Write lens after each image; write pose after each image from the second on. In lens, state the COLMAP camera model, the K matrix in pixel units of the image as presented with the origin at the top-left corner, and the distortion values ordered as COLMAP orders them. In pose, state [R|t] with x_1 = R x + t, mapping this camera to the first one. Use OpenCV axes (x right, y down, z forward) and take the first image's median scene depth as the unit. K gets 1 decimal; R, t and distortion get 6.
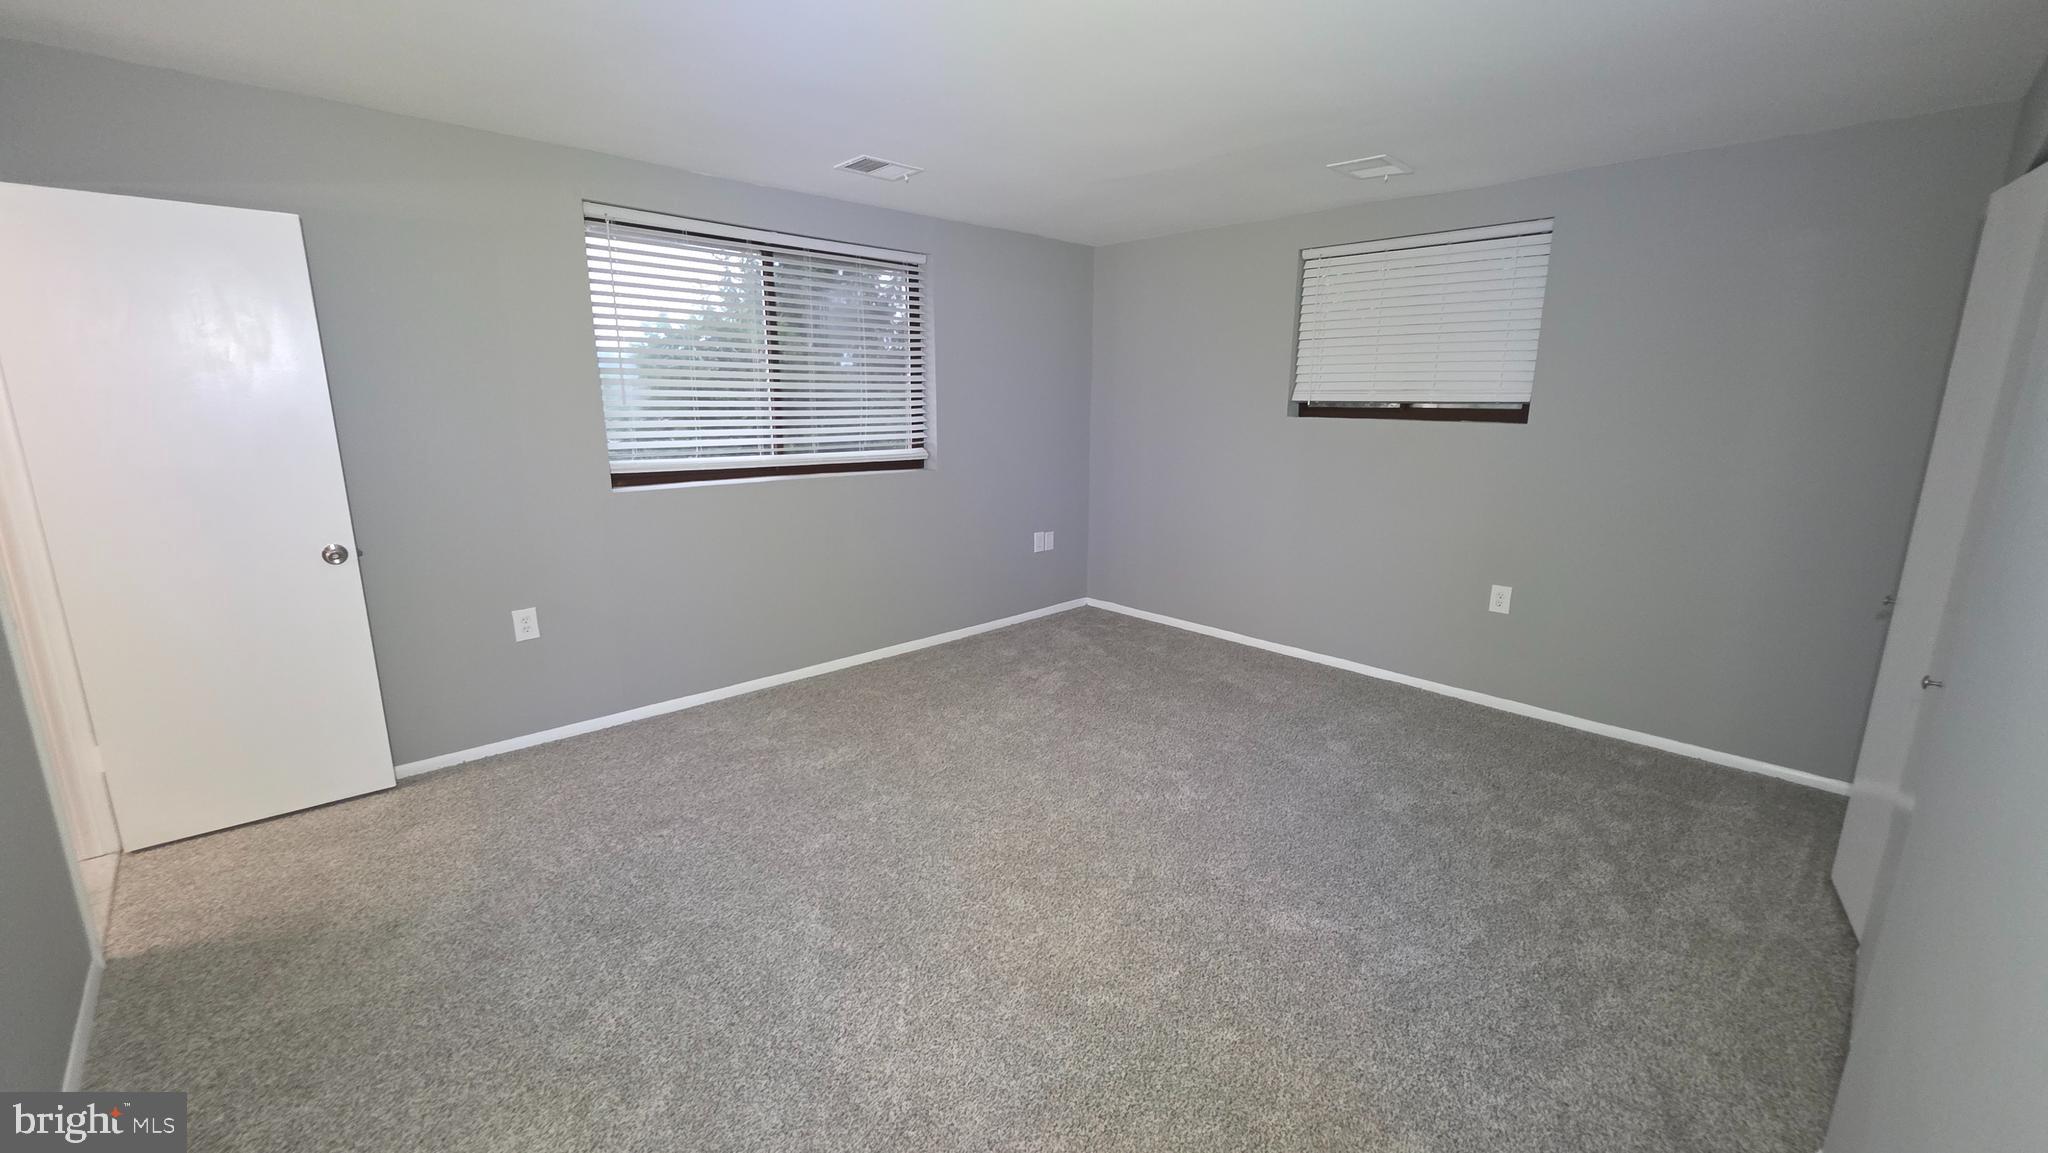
lens RADIAL K [[787.1, 0, 985.2], [0, 787.1, 566.9], [0, 0, 1]] dist [-0.001776, -0.000054]
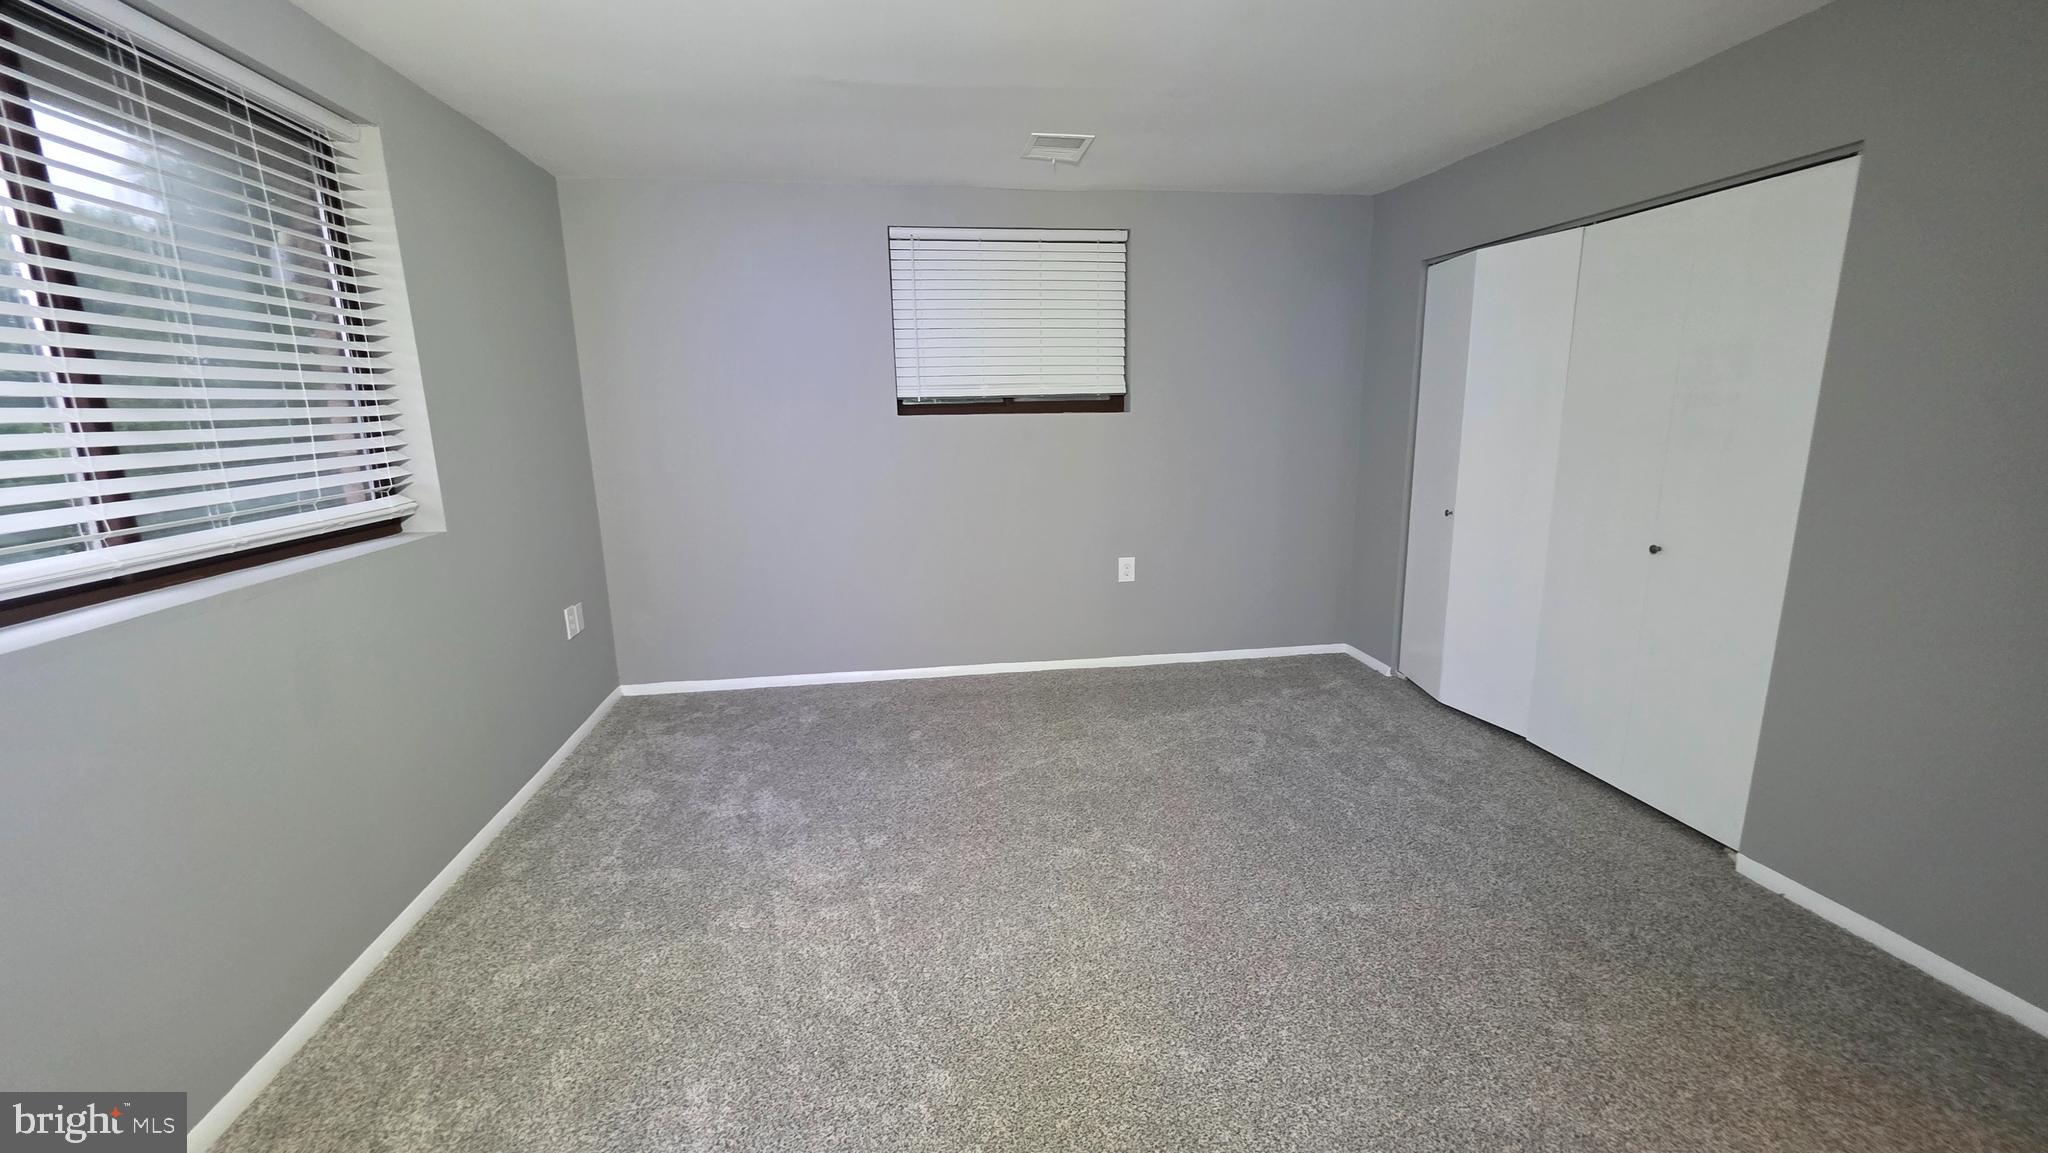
lens RADIAL K [[823.2, 0, 1018.8], [0, 823.2, 574.0], [0, 0, 1]] dist [0.000156, 0.000244]
pose [[0.569852, -0.183884, 0.800909, -0.332396], [0.193717, 0.977233, 0.086536, -0.074500], [-0.798587, 0.105837, 0.592500, 0.384230]]
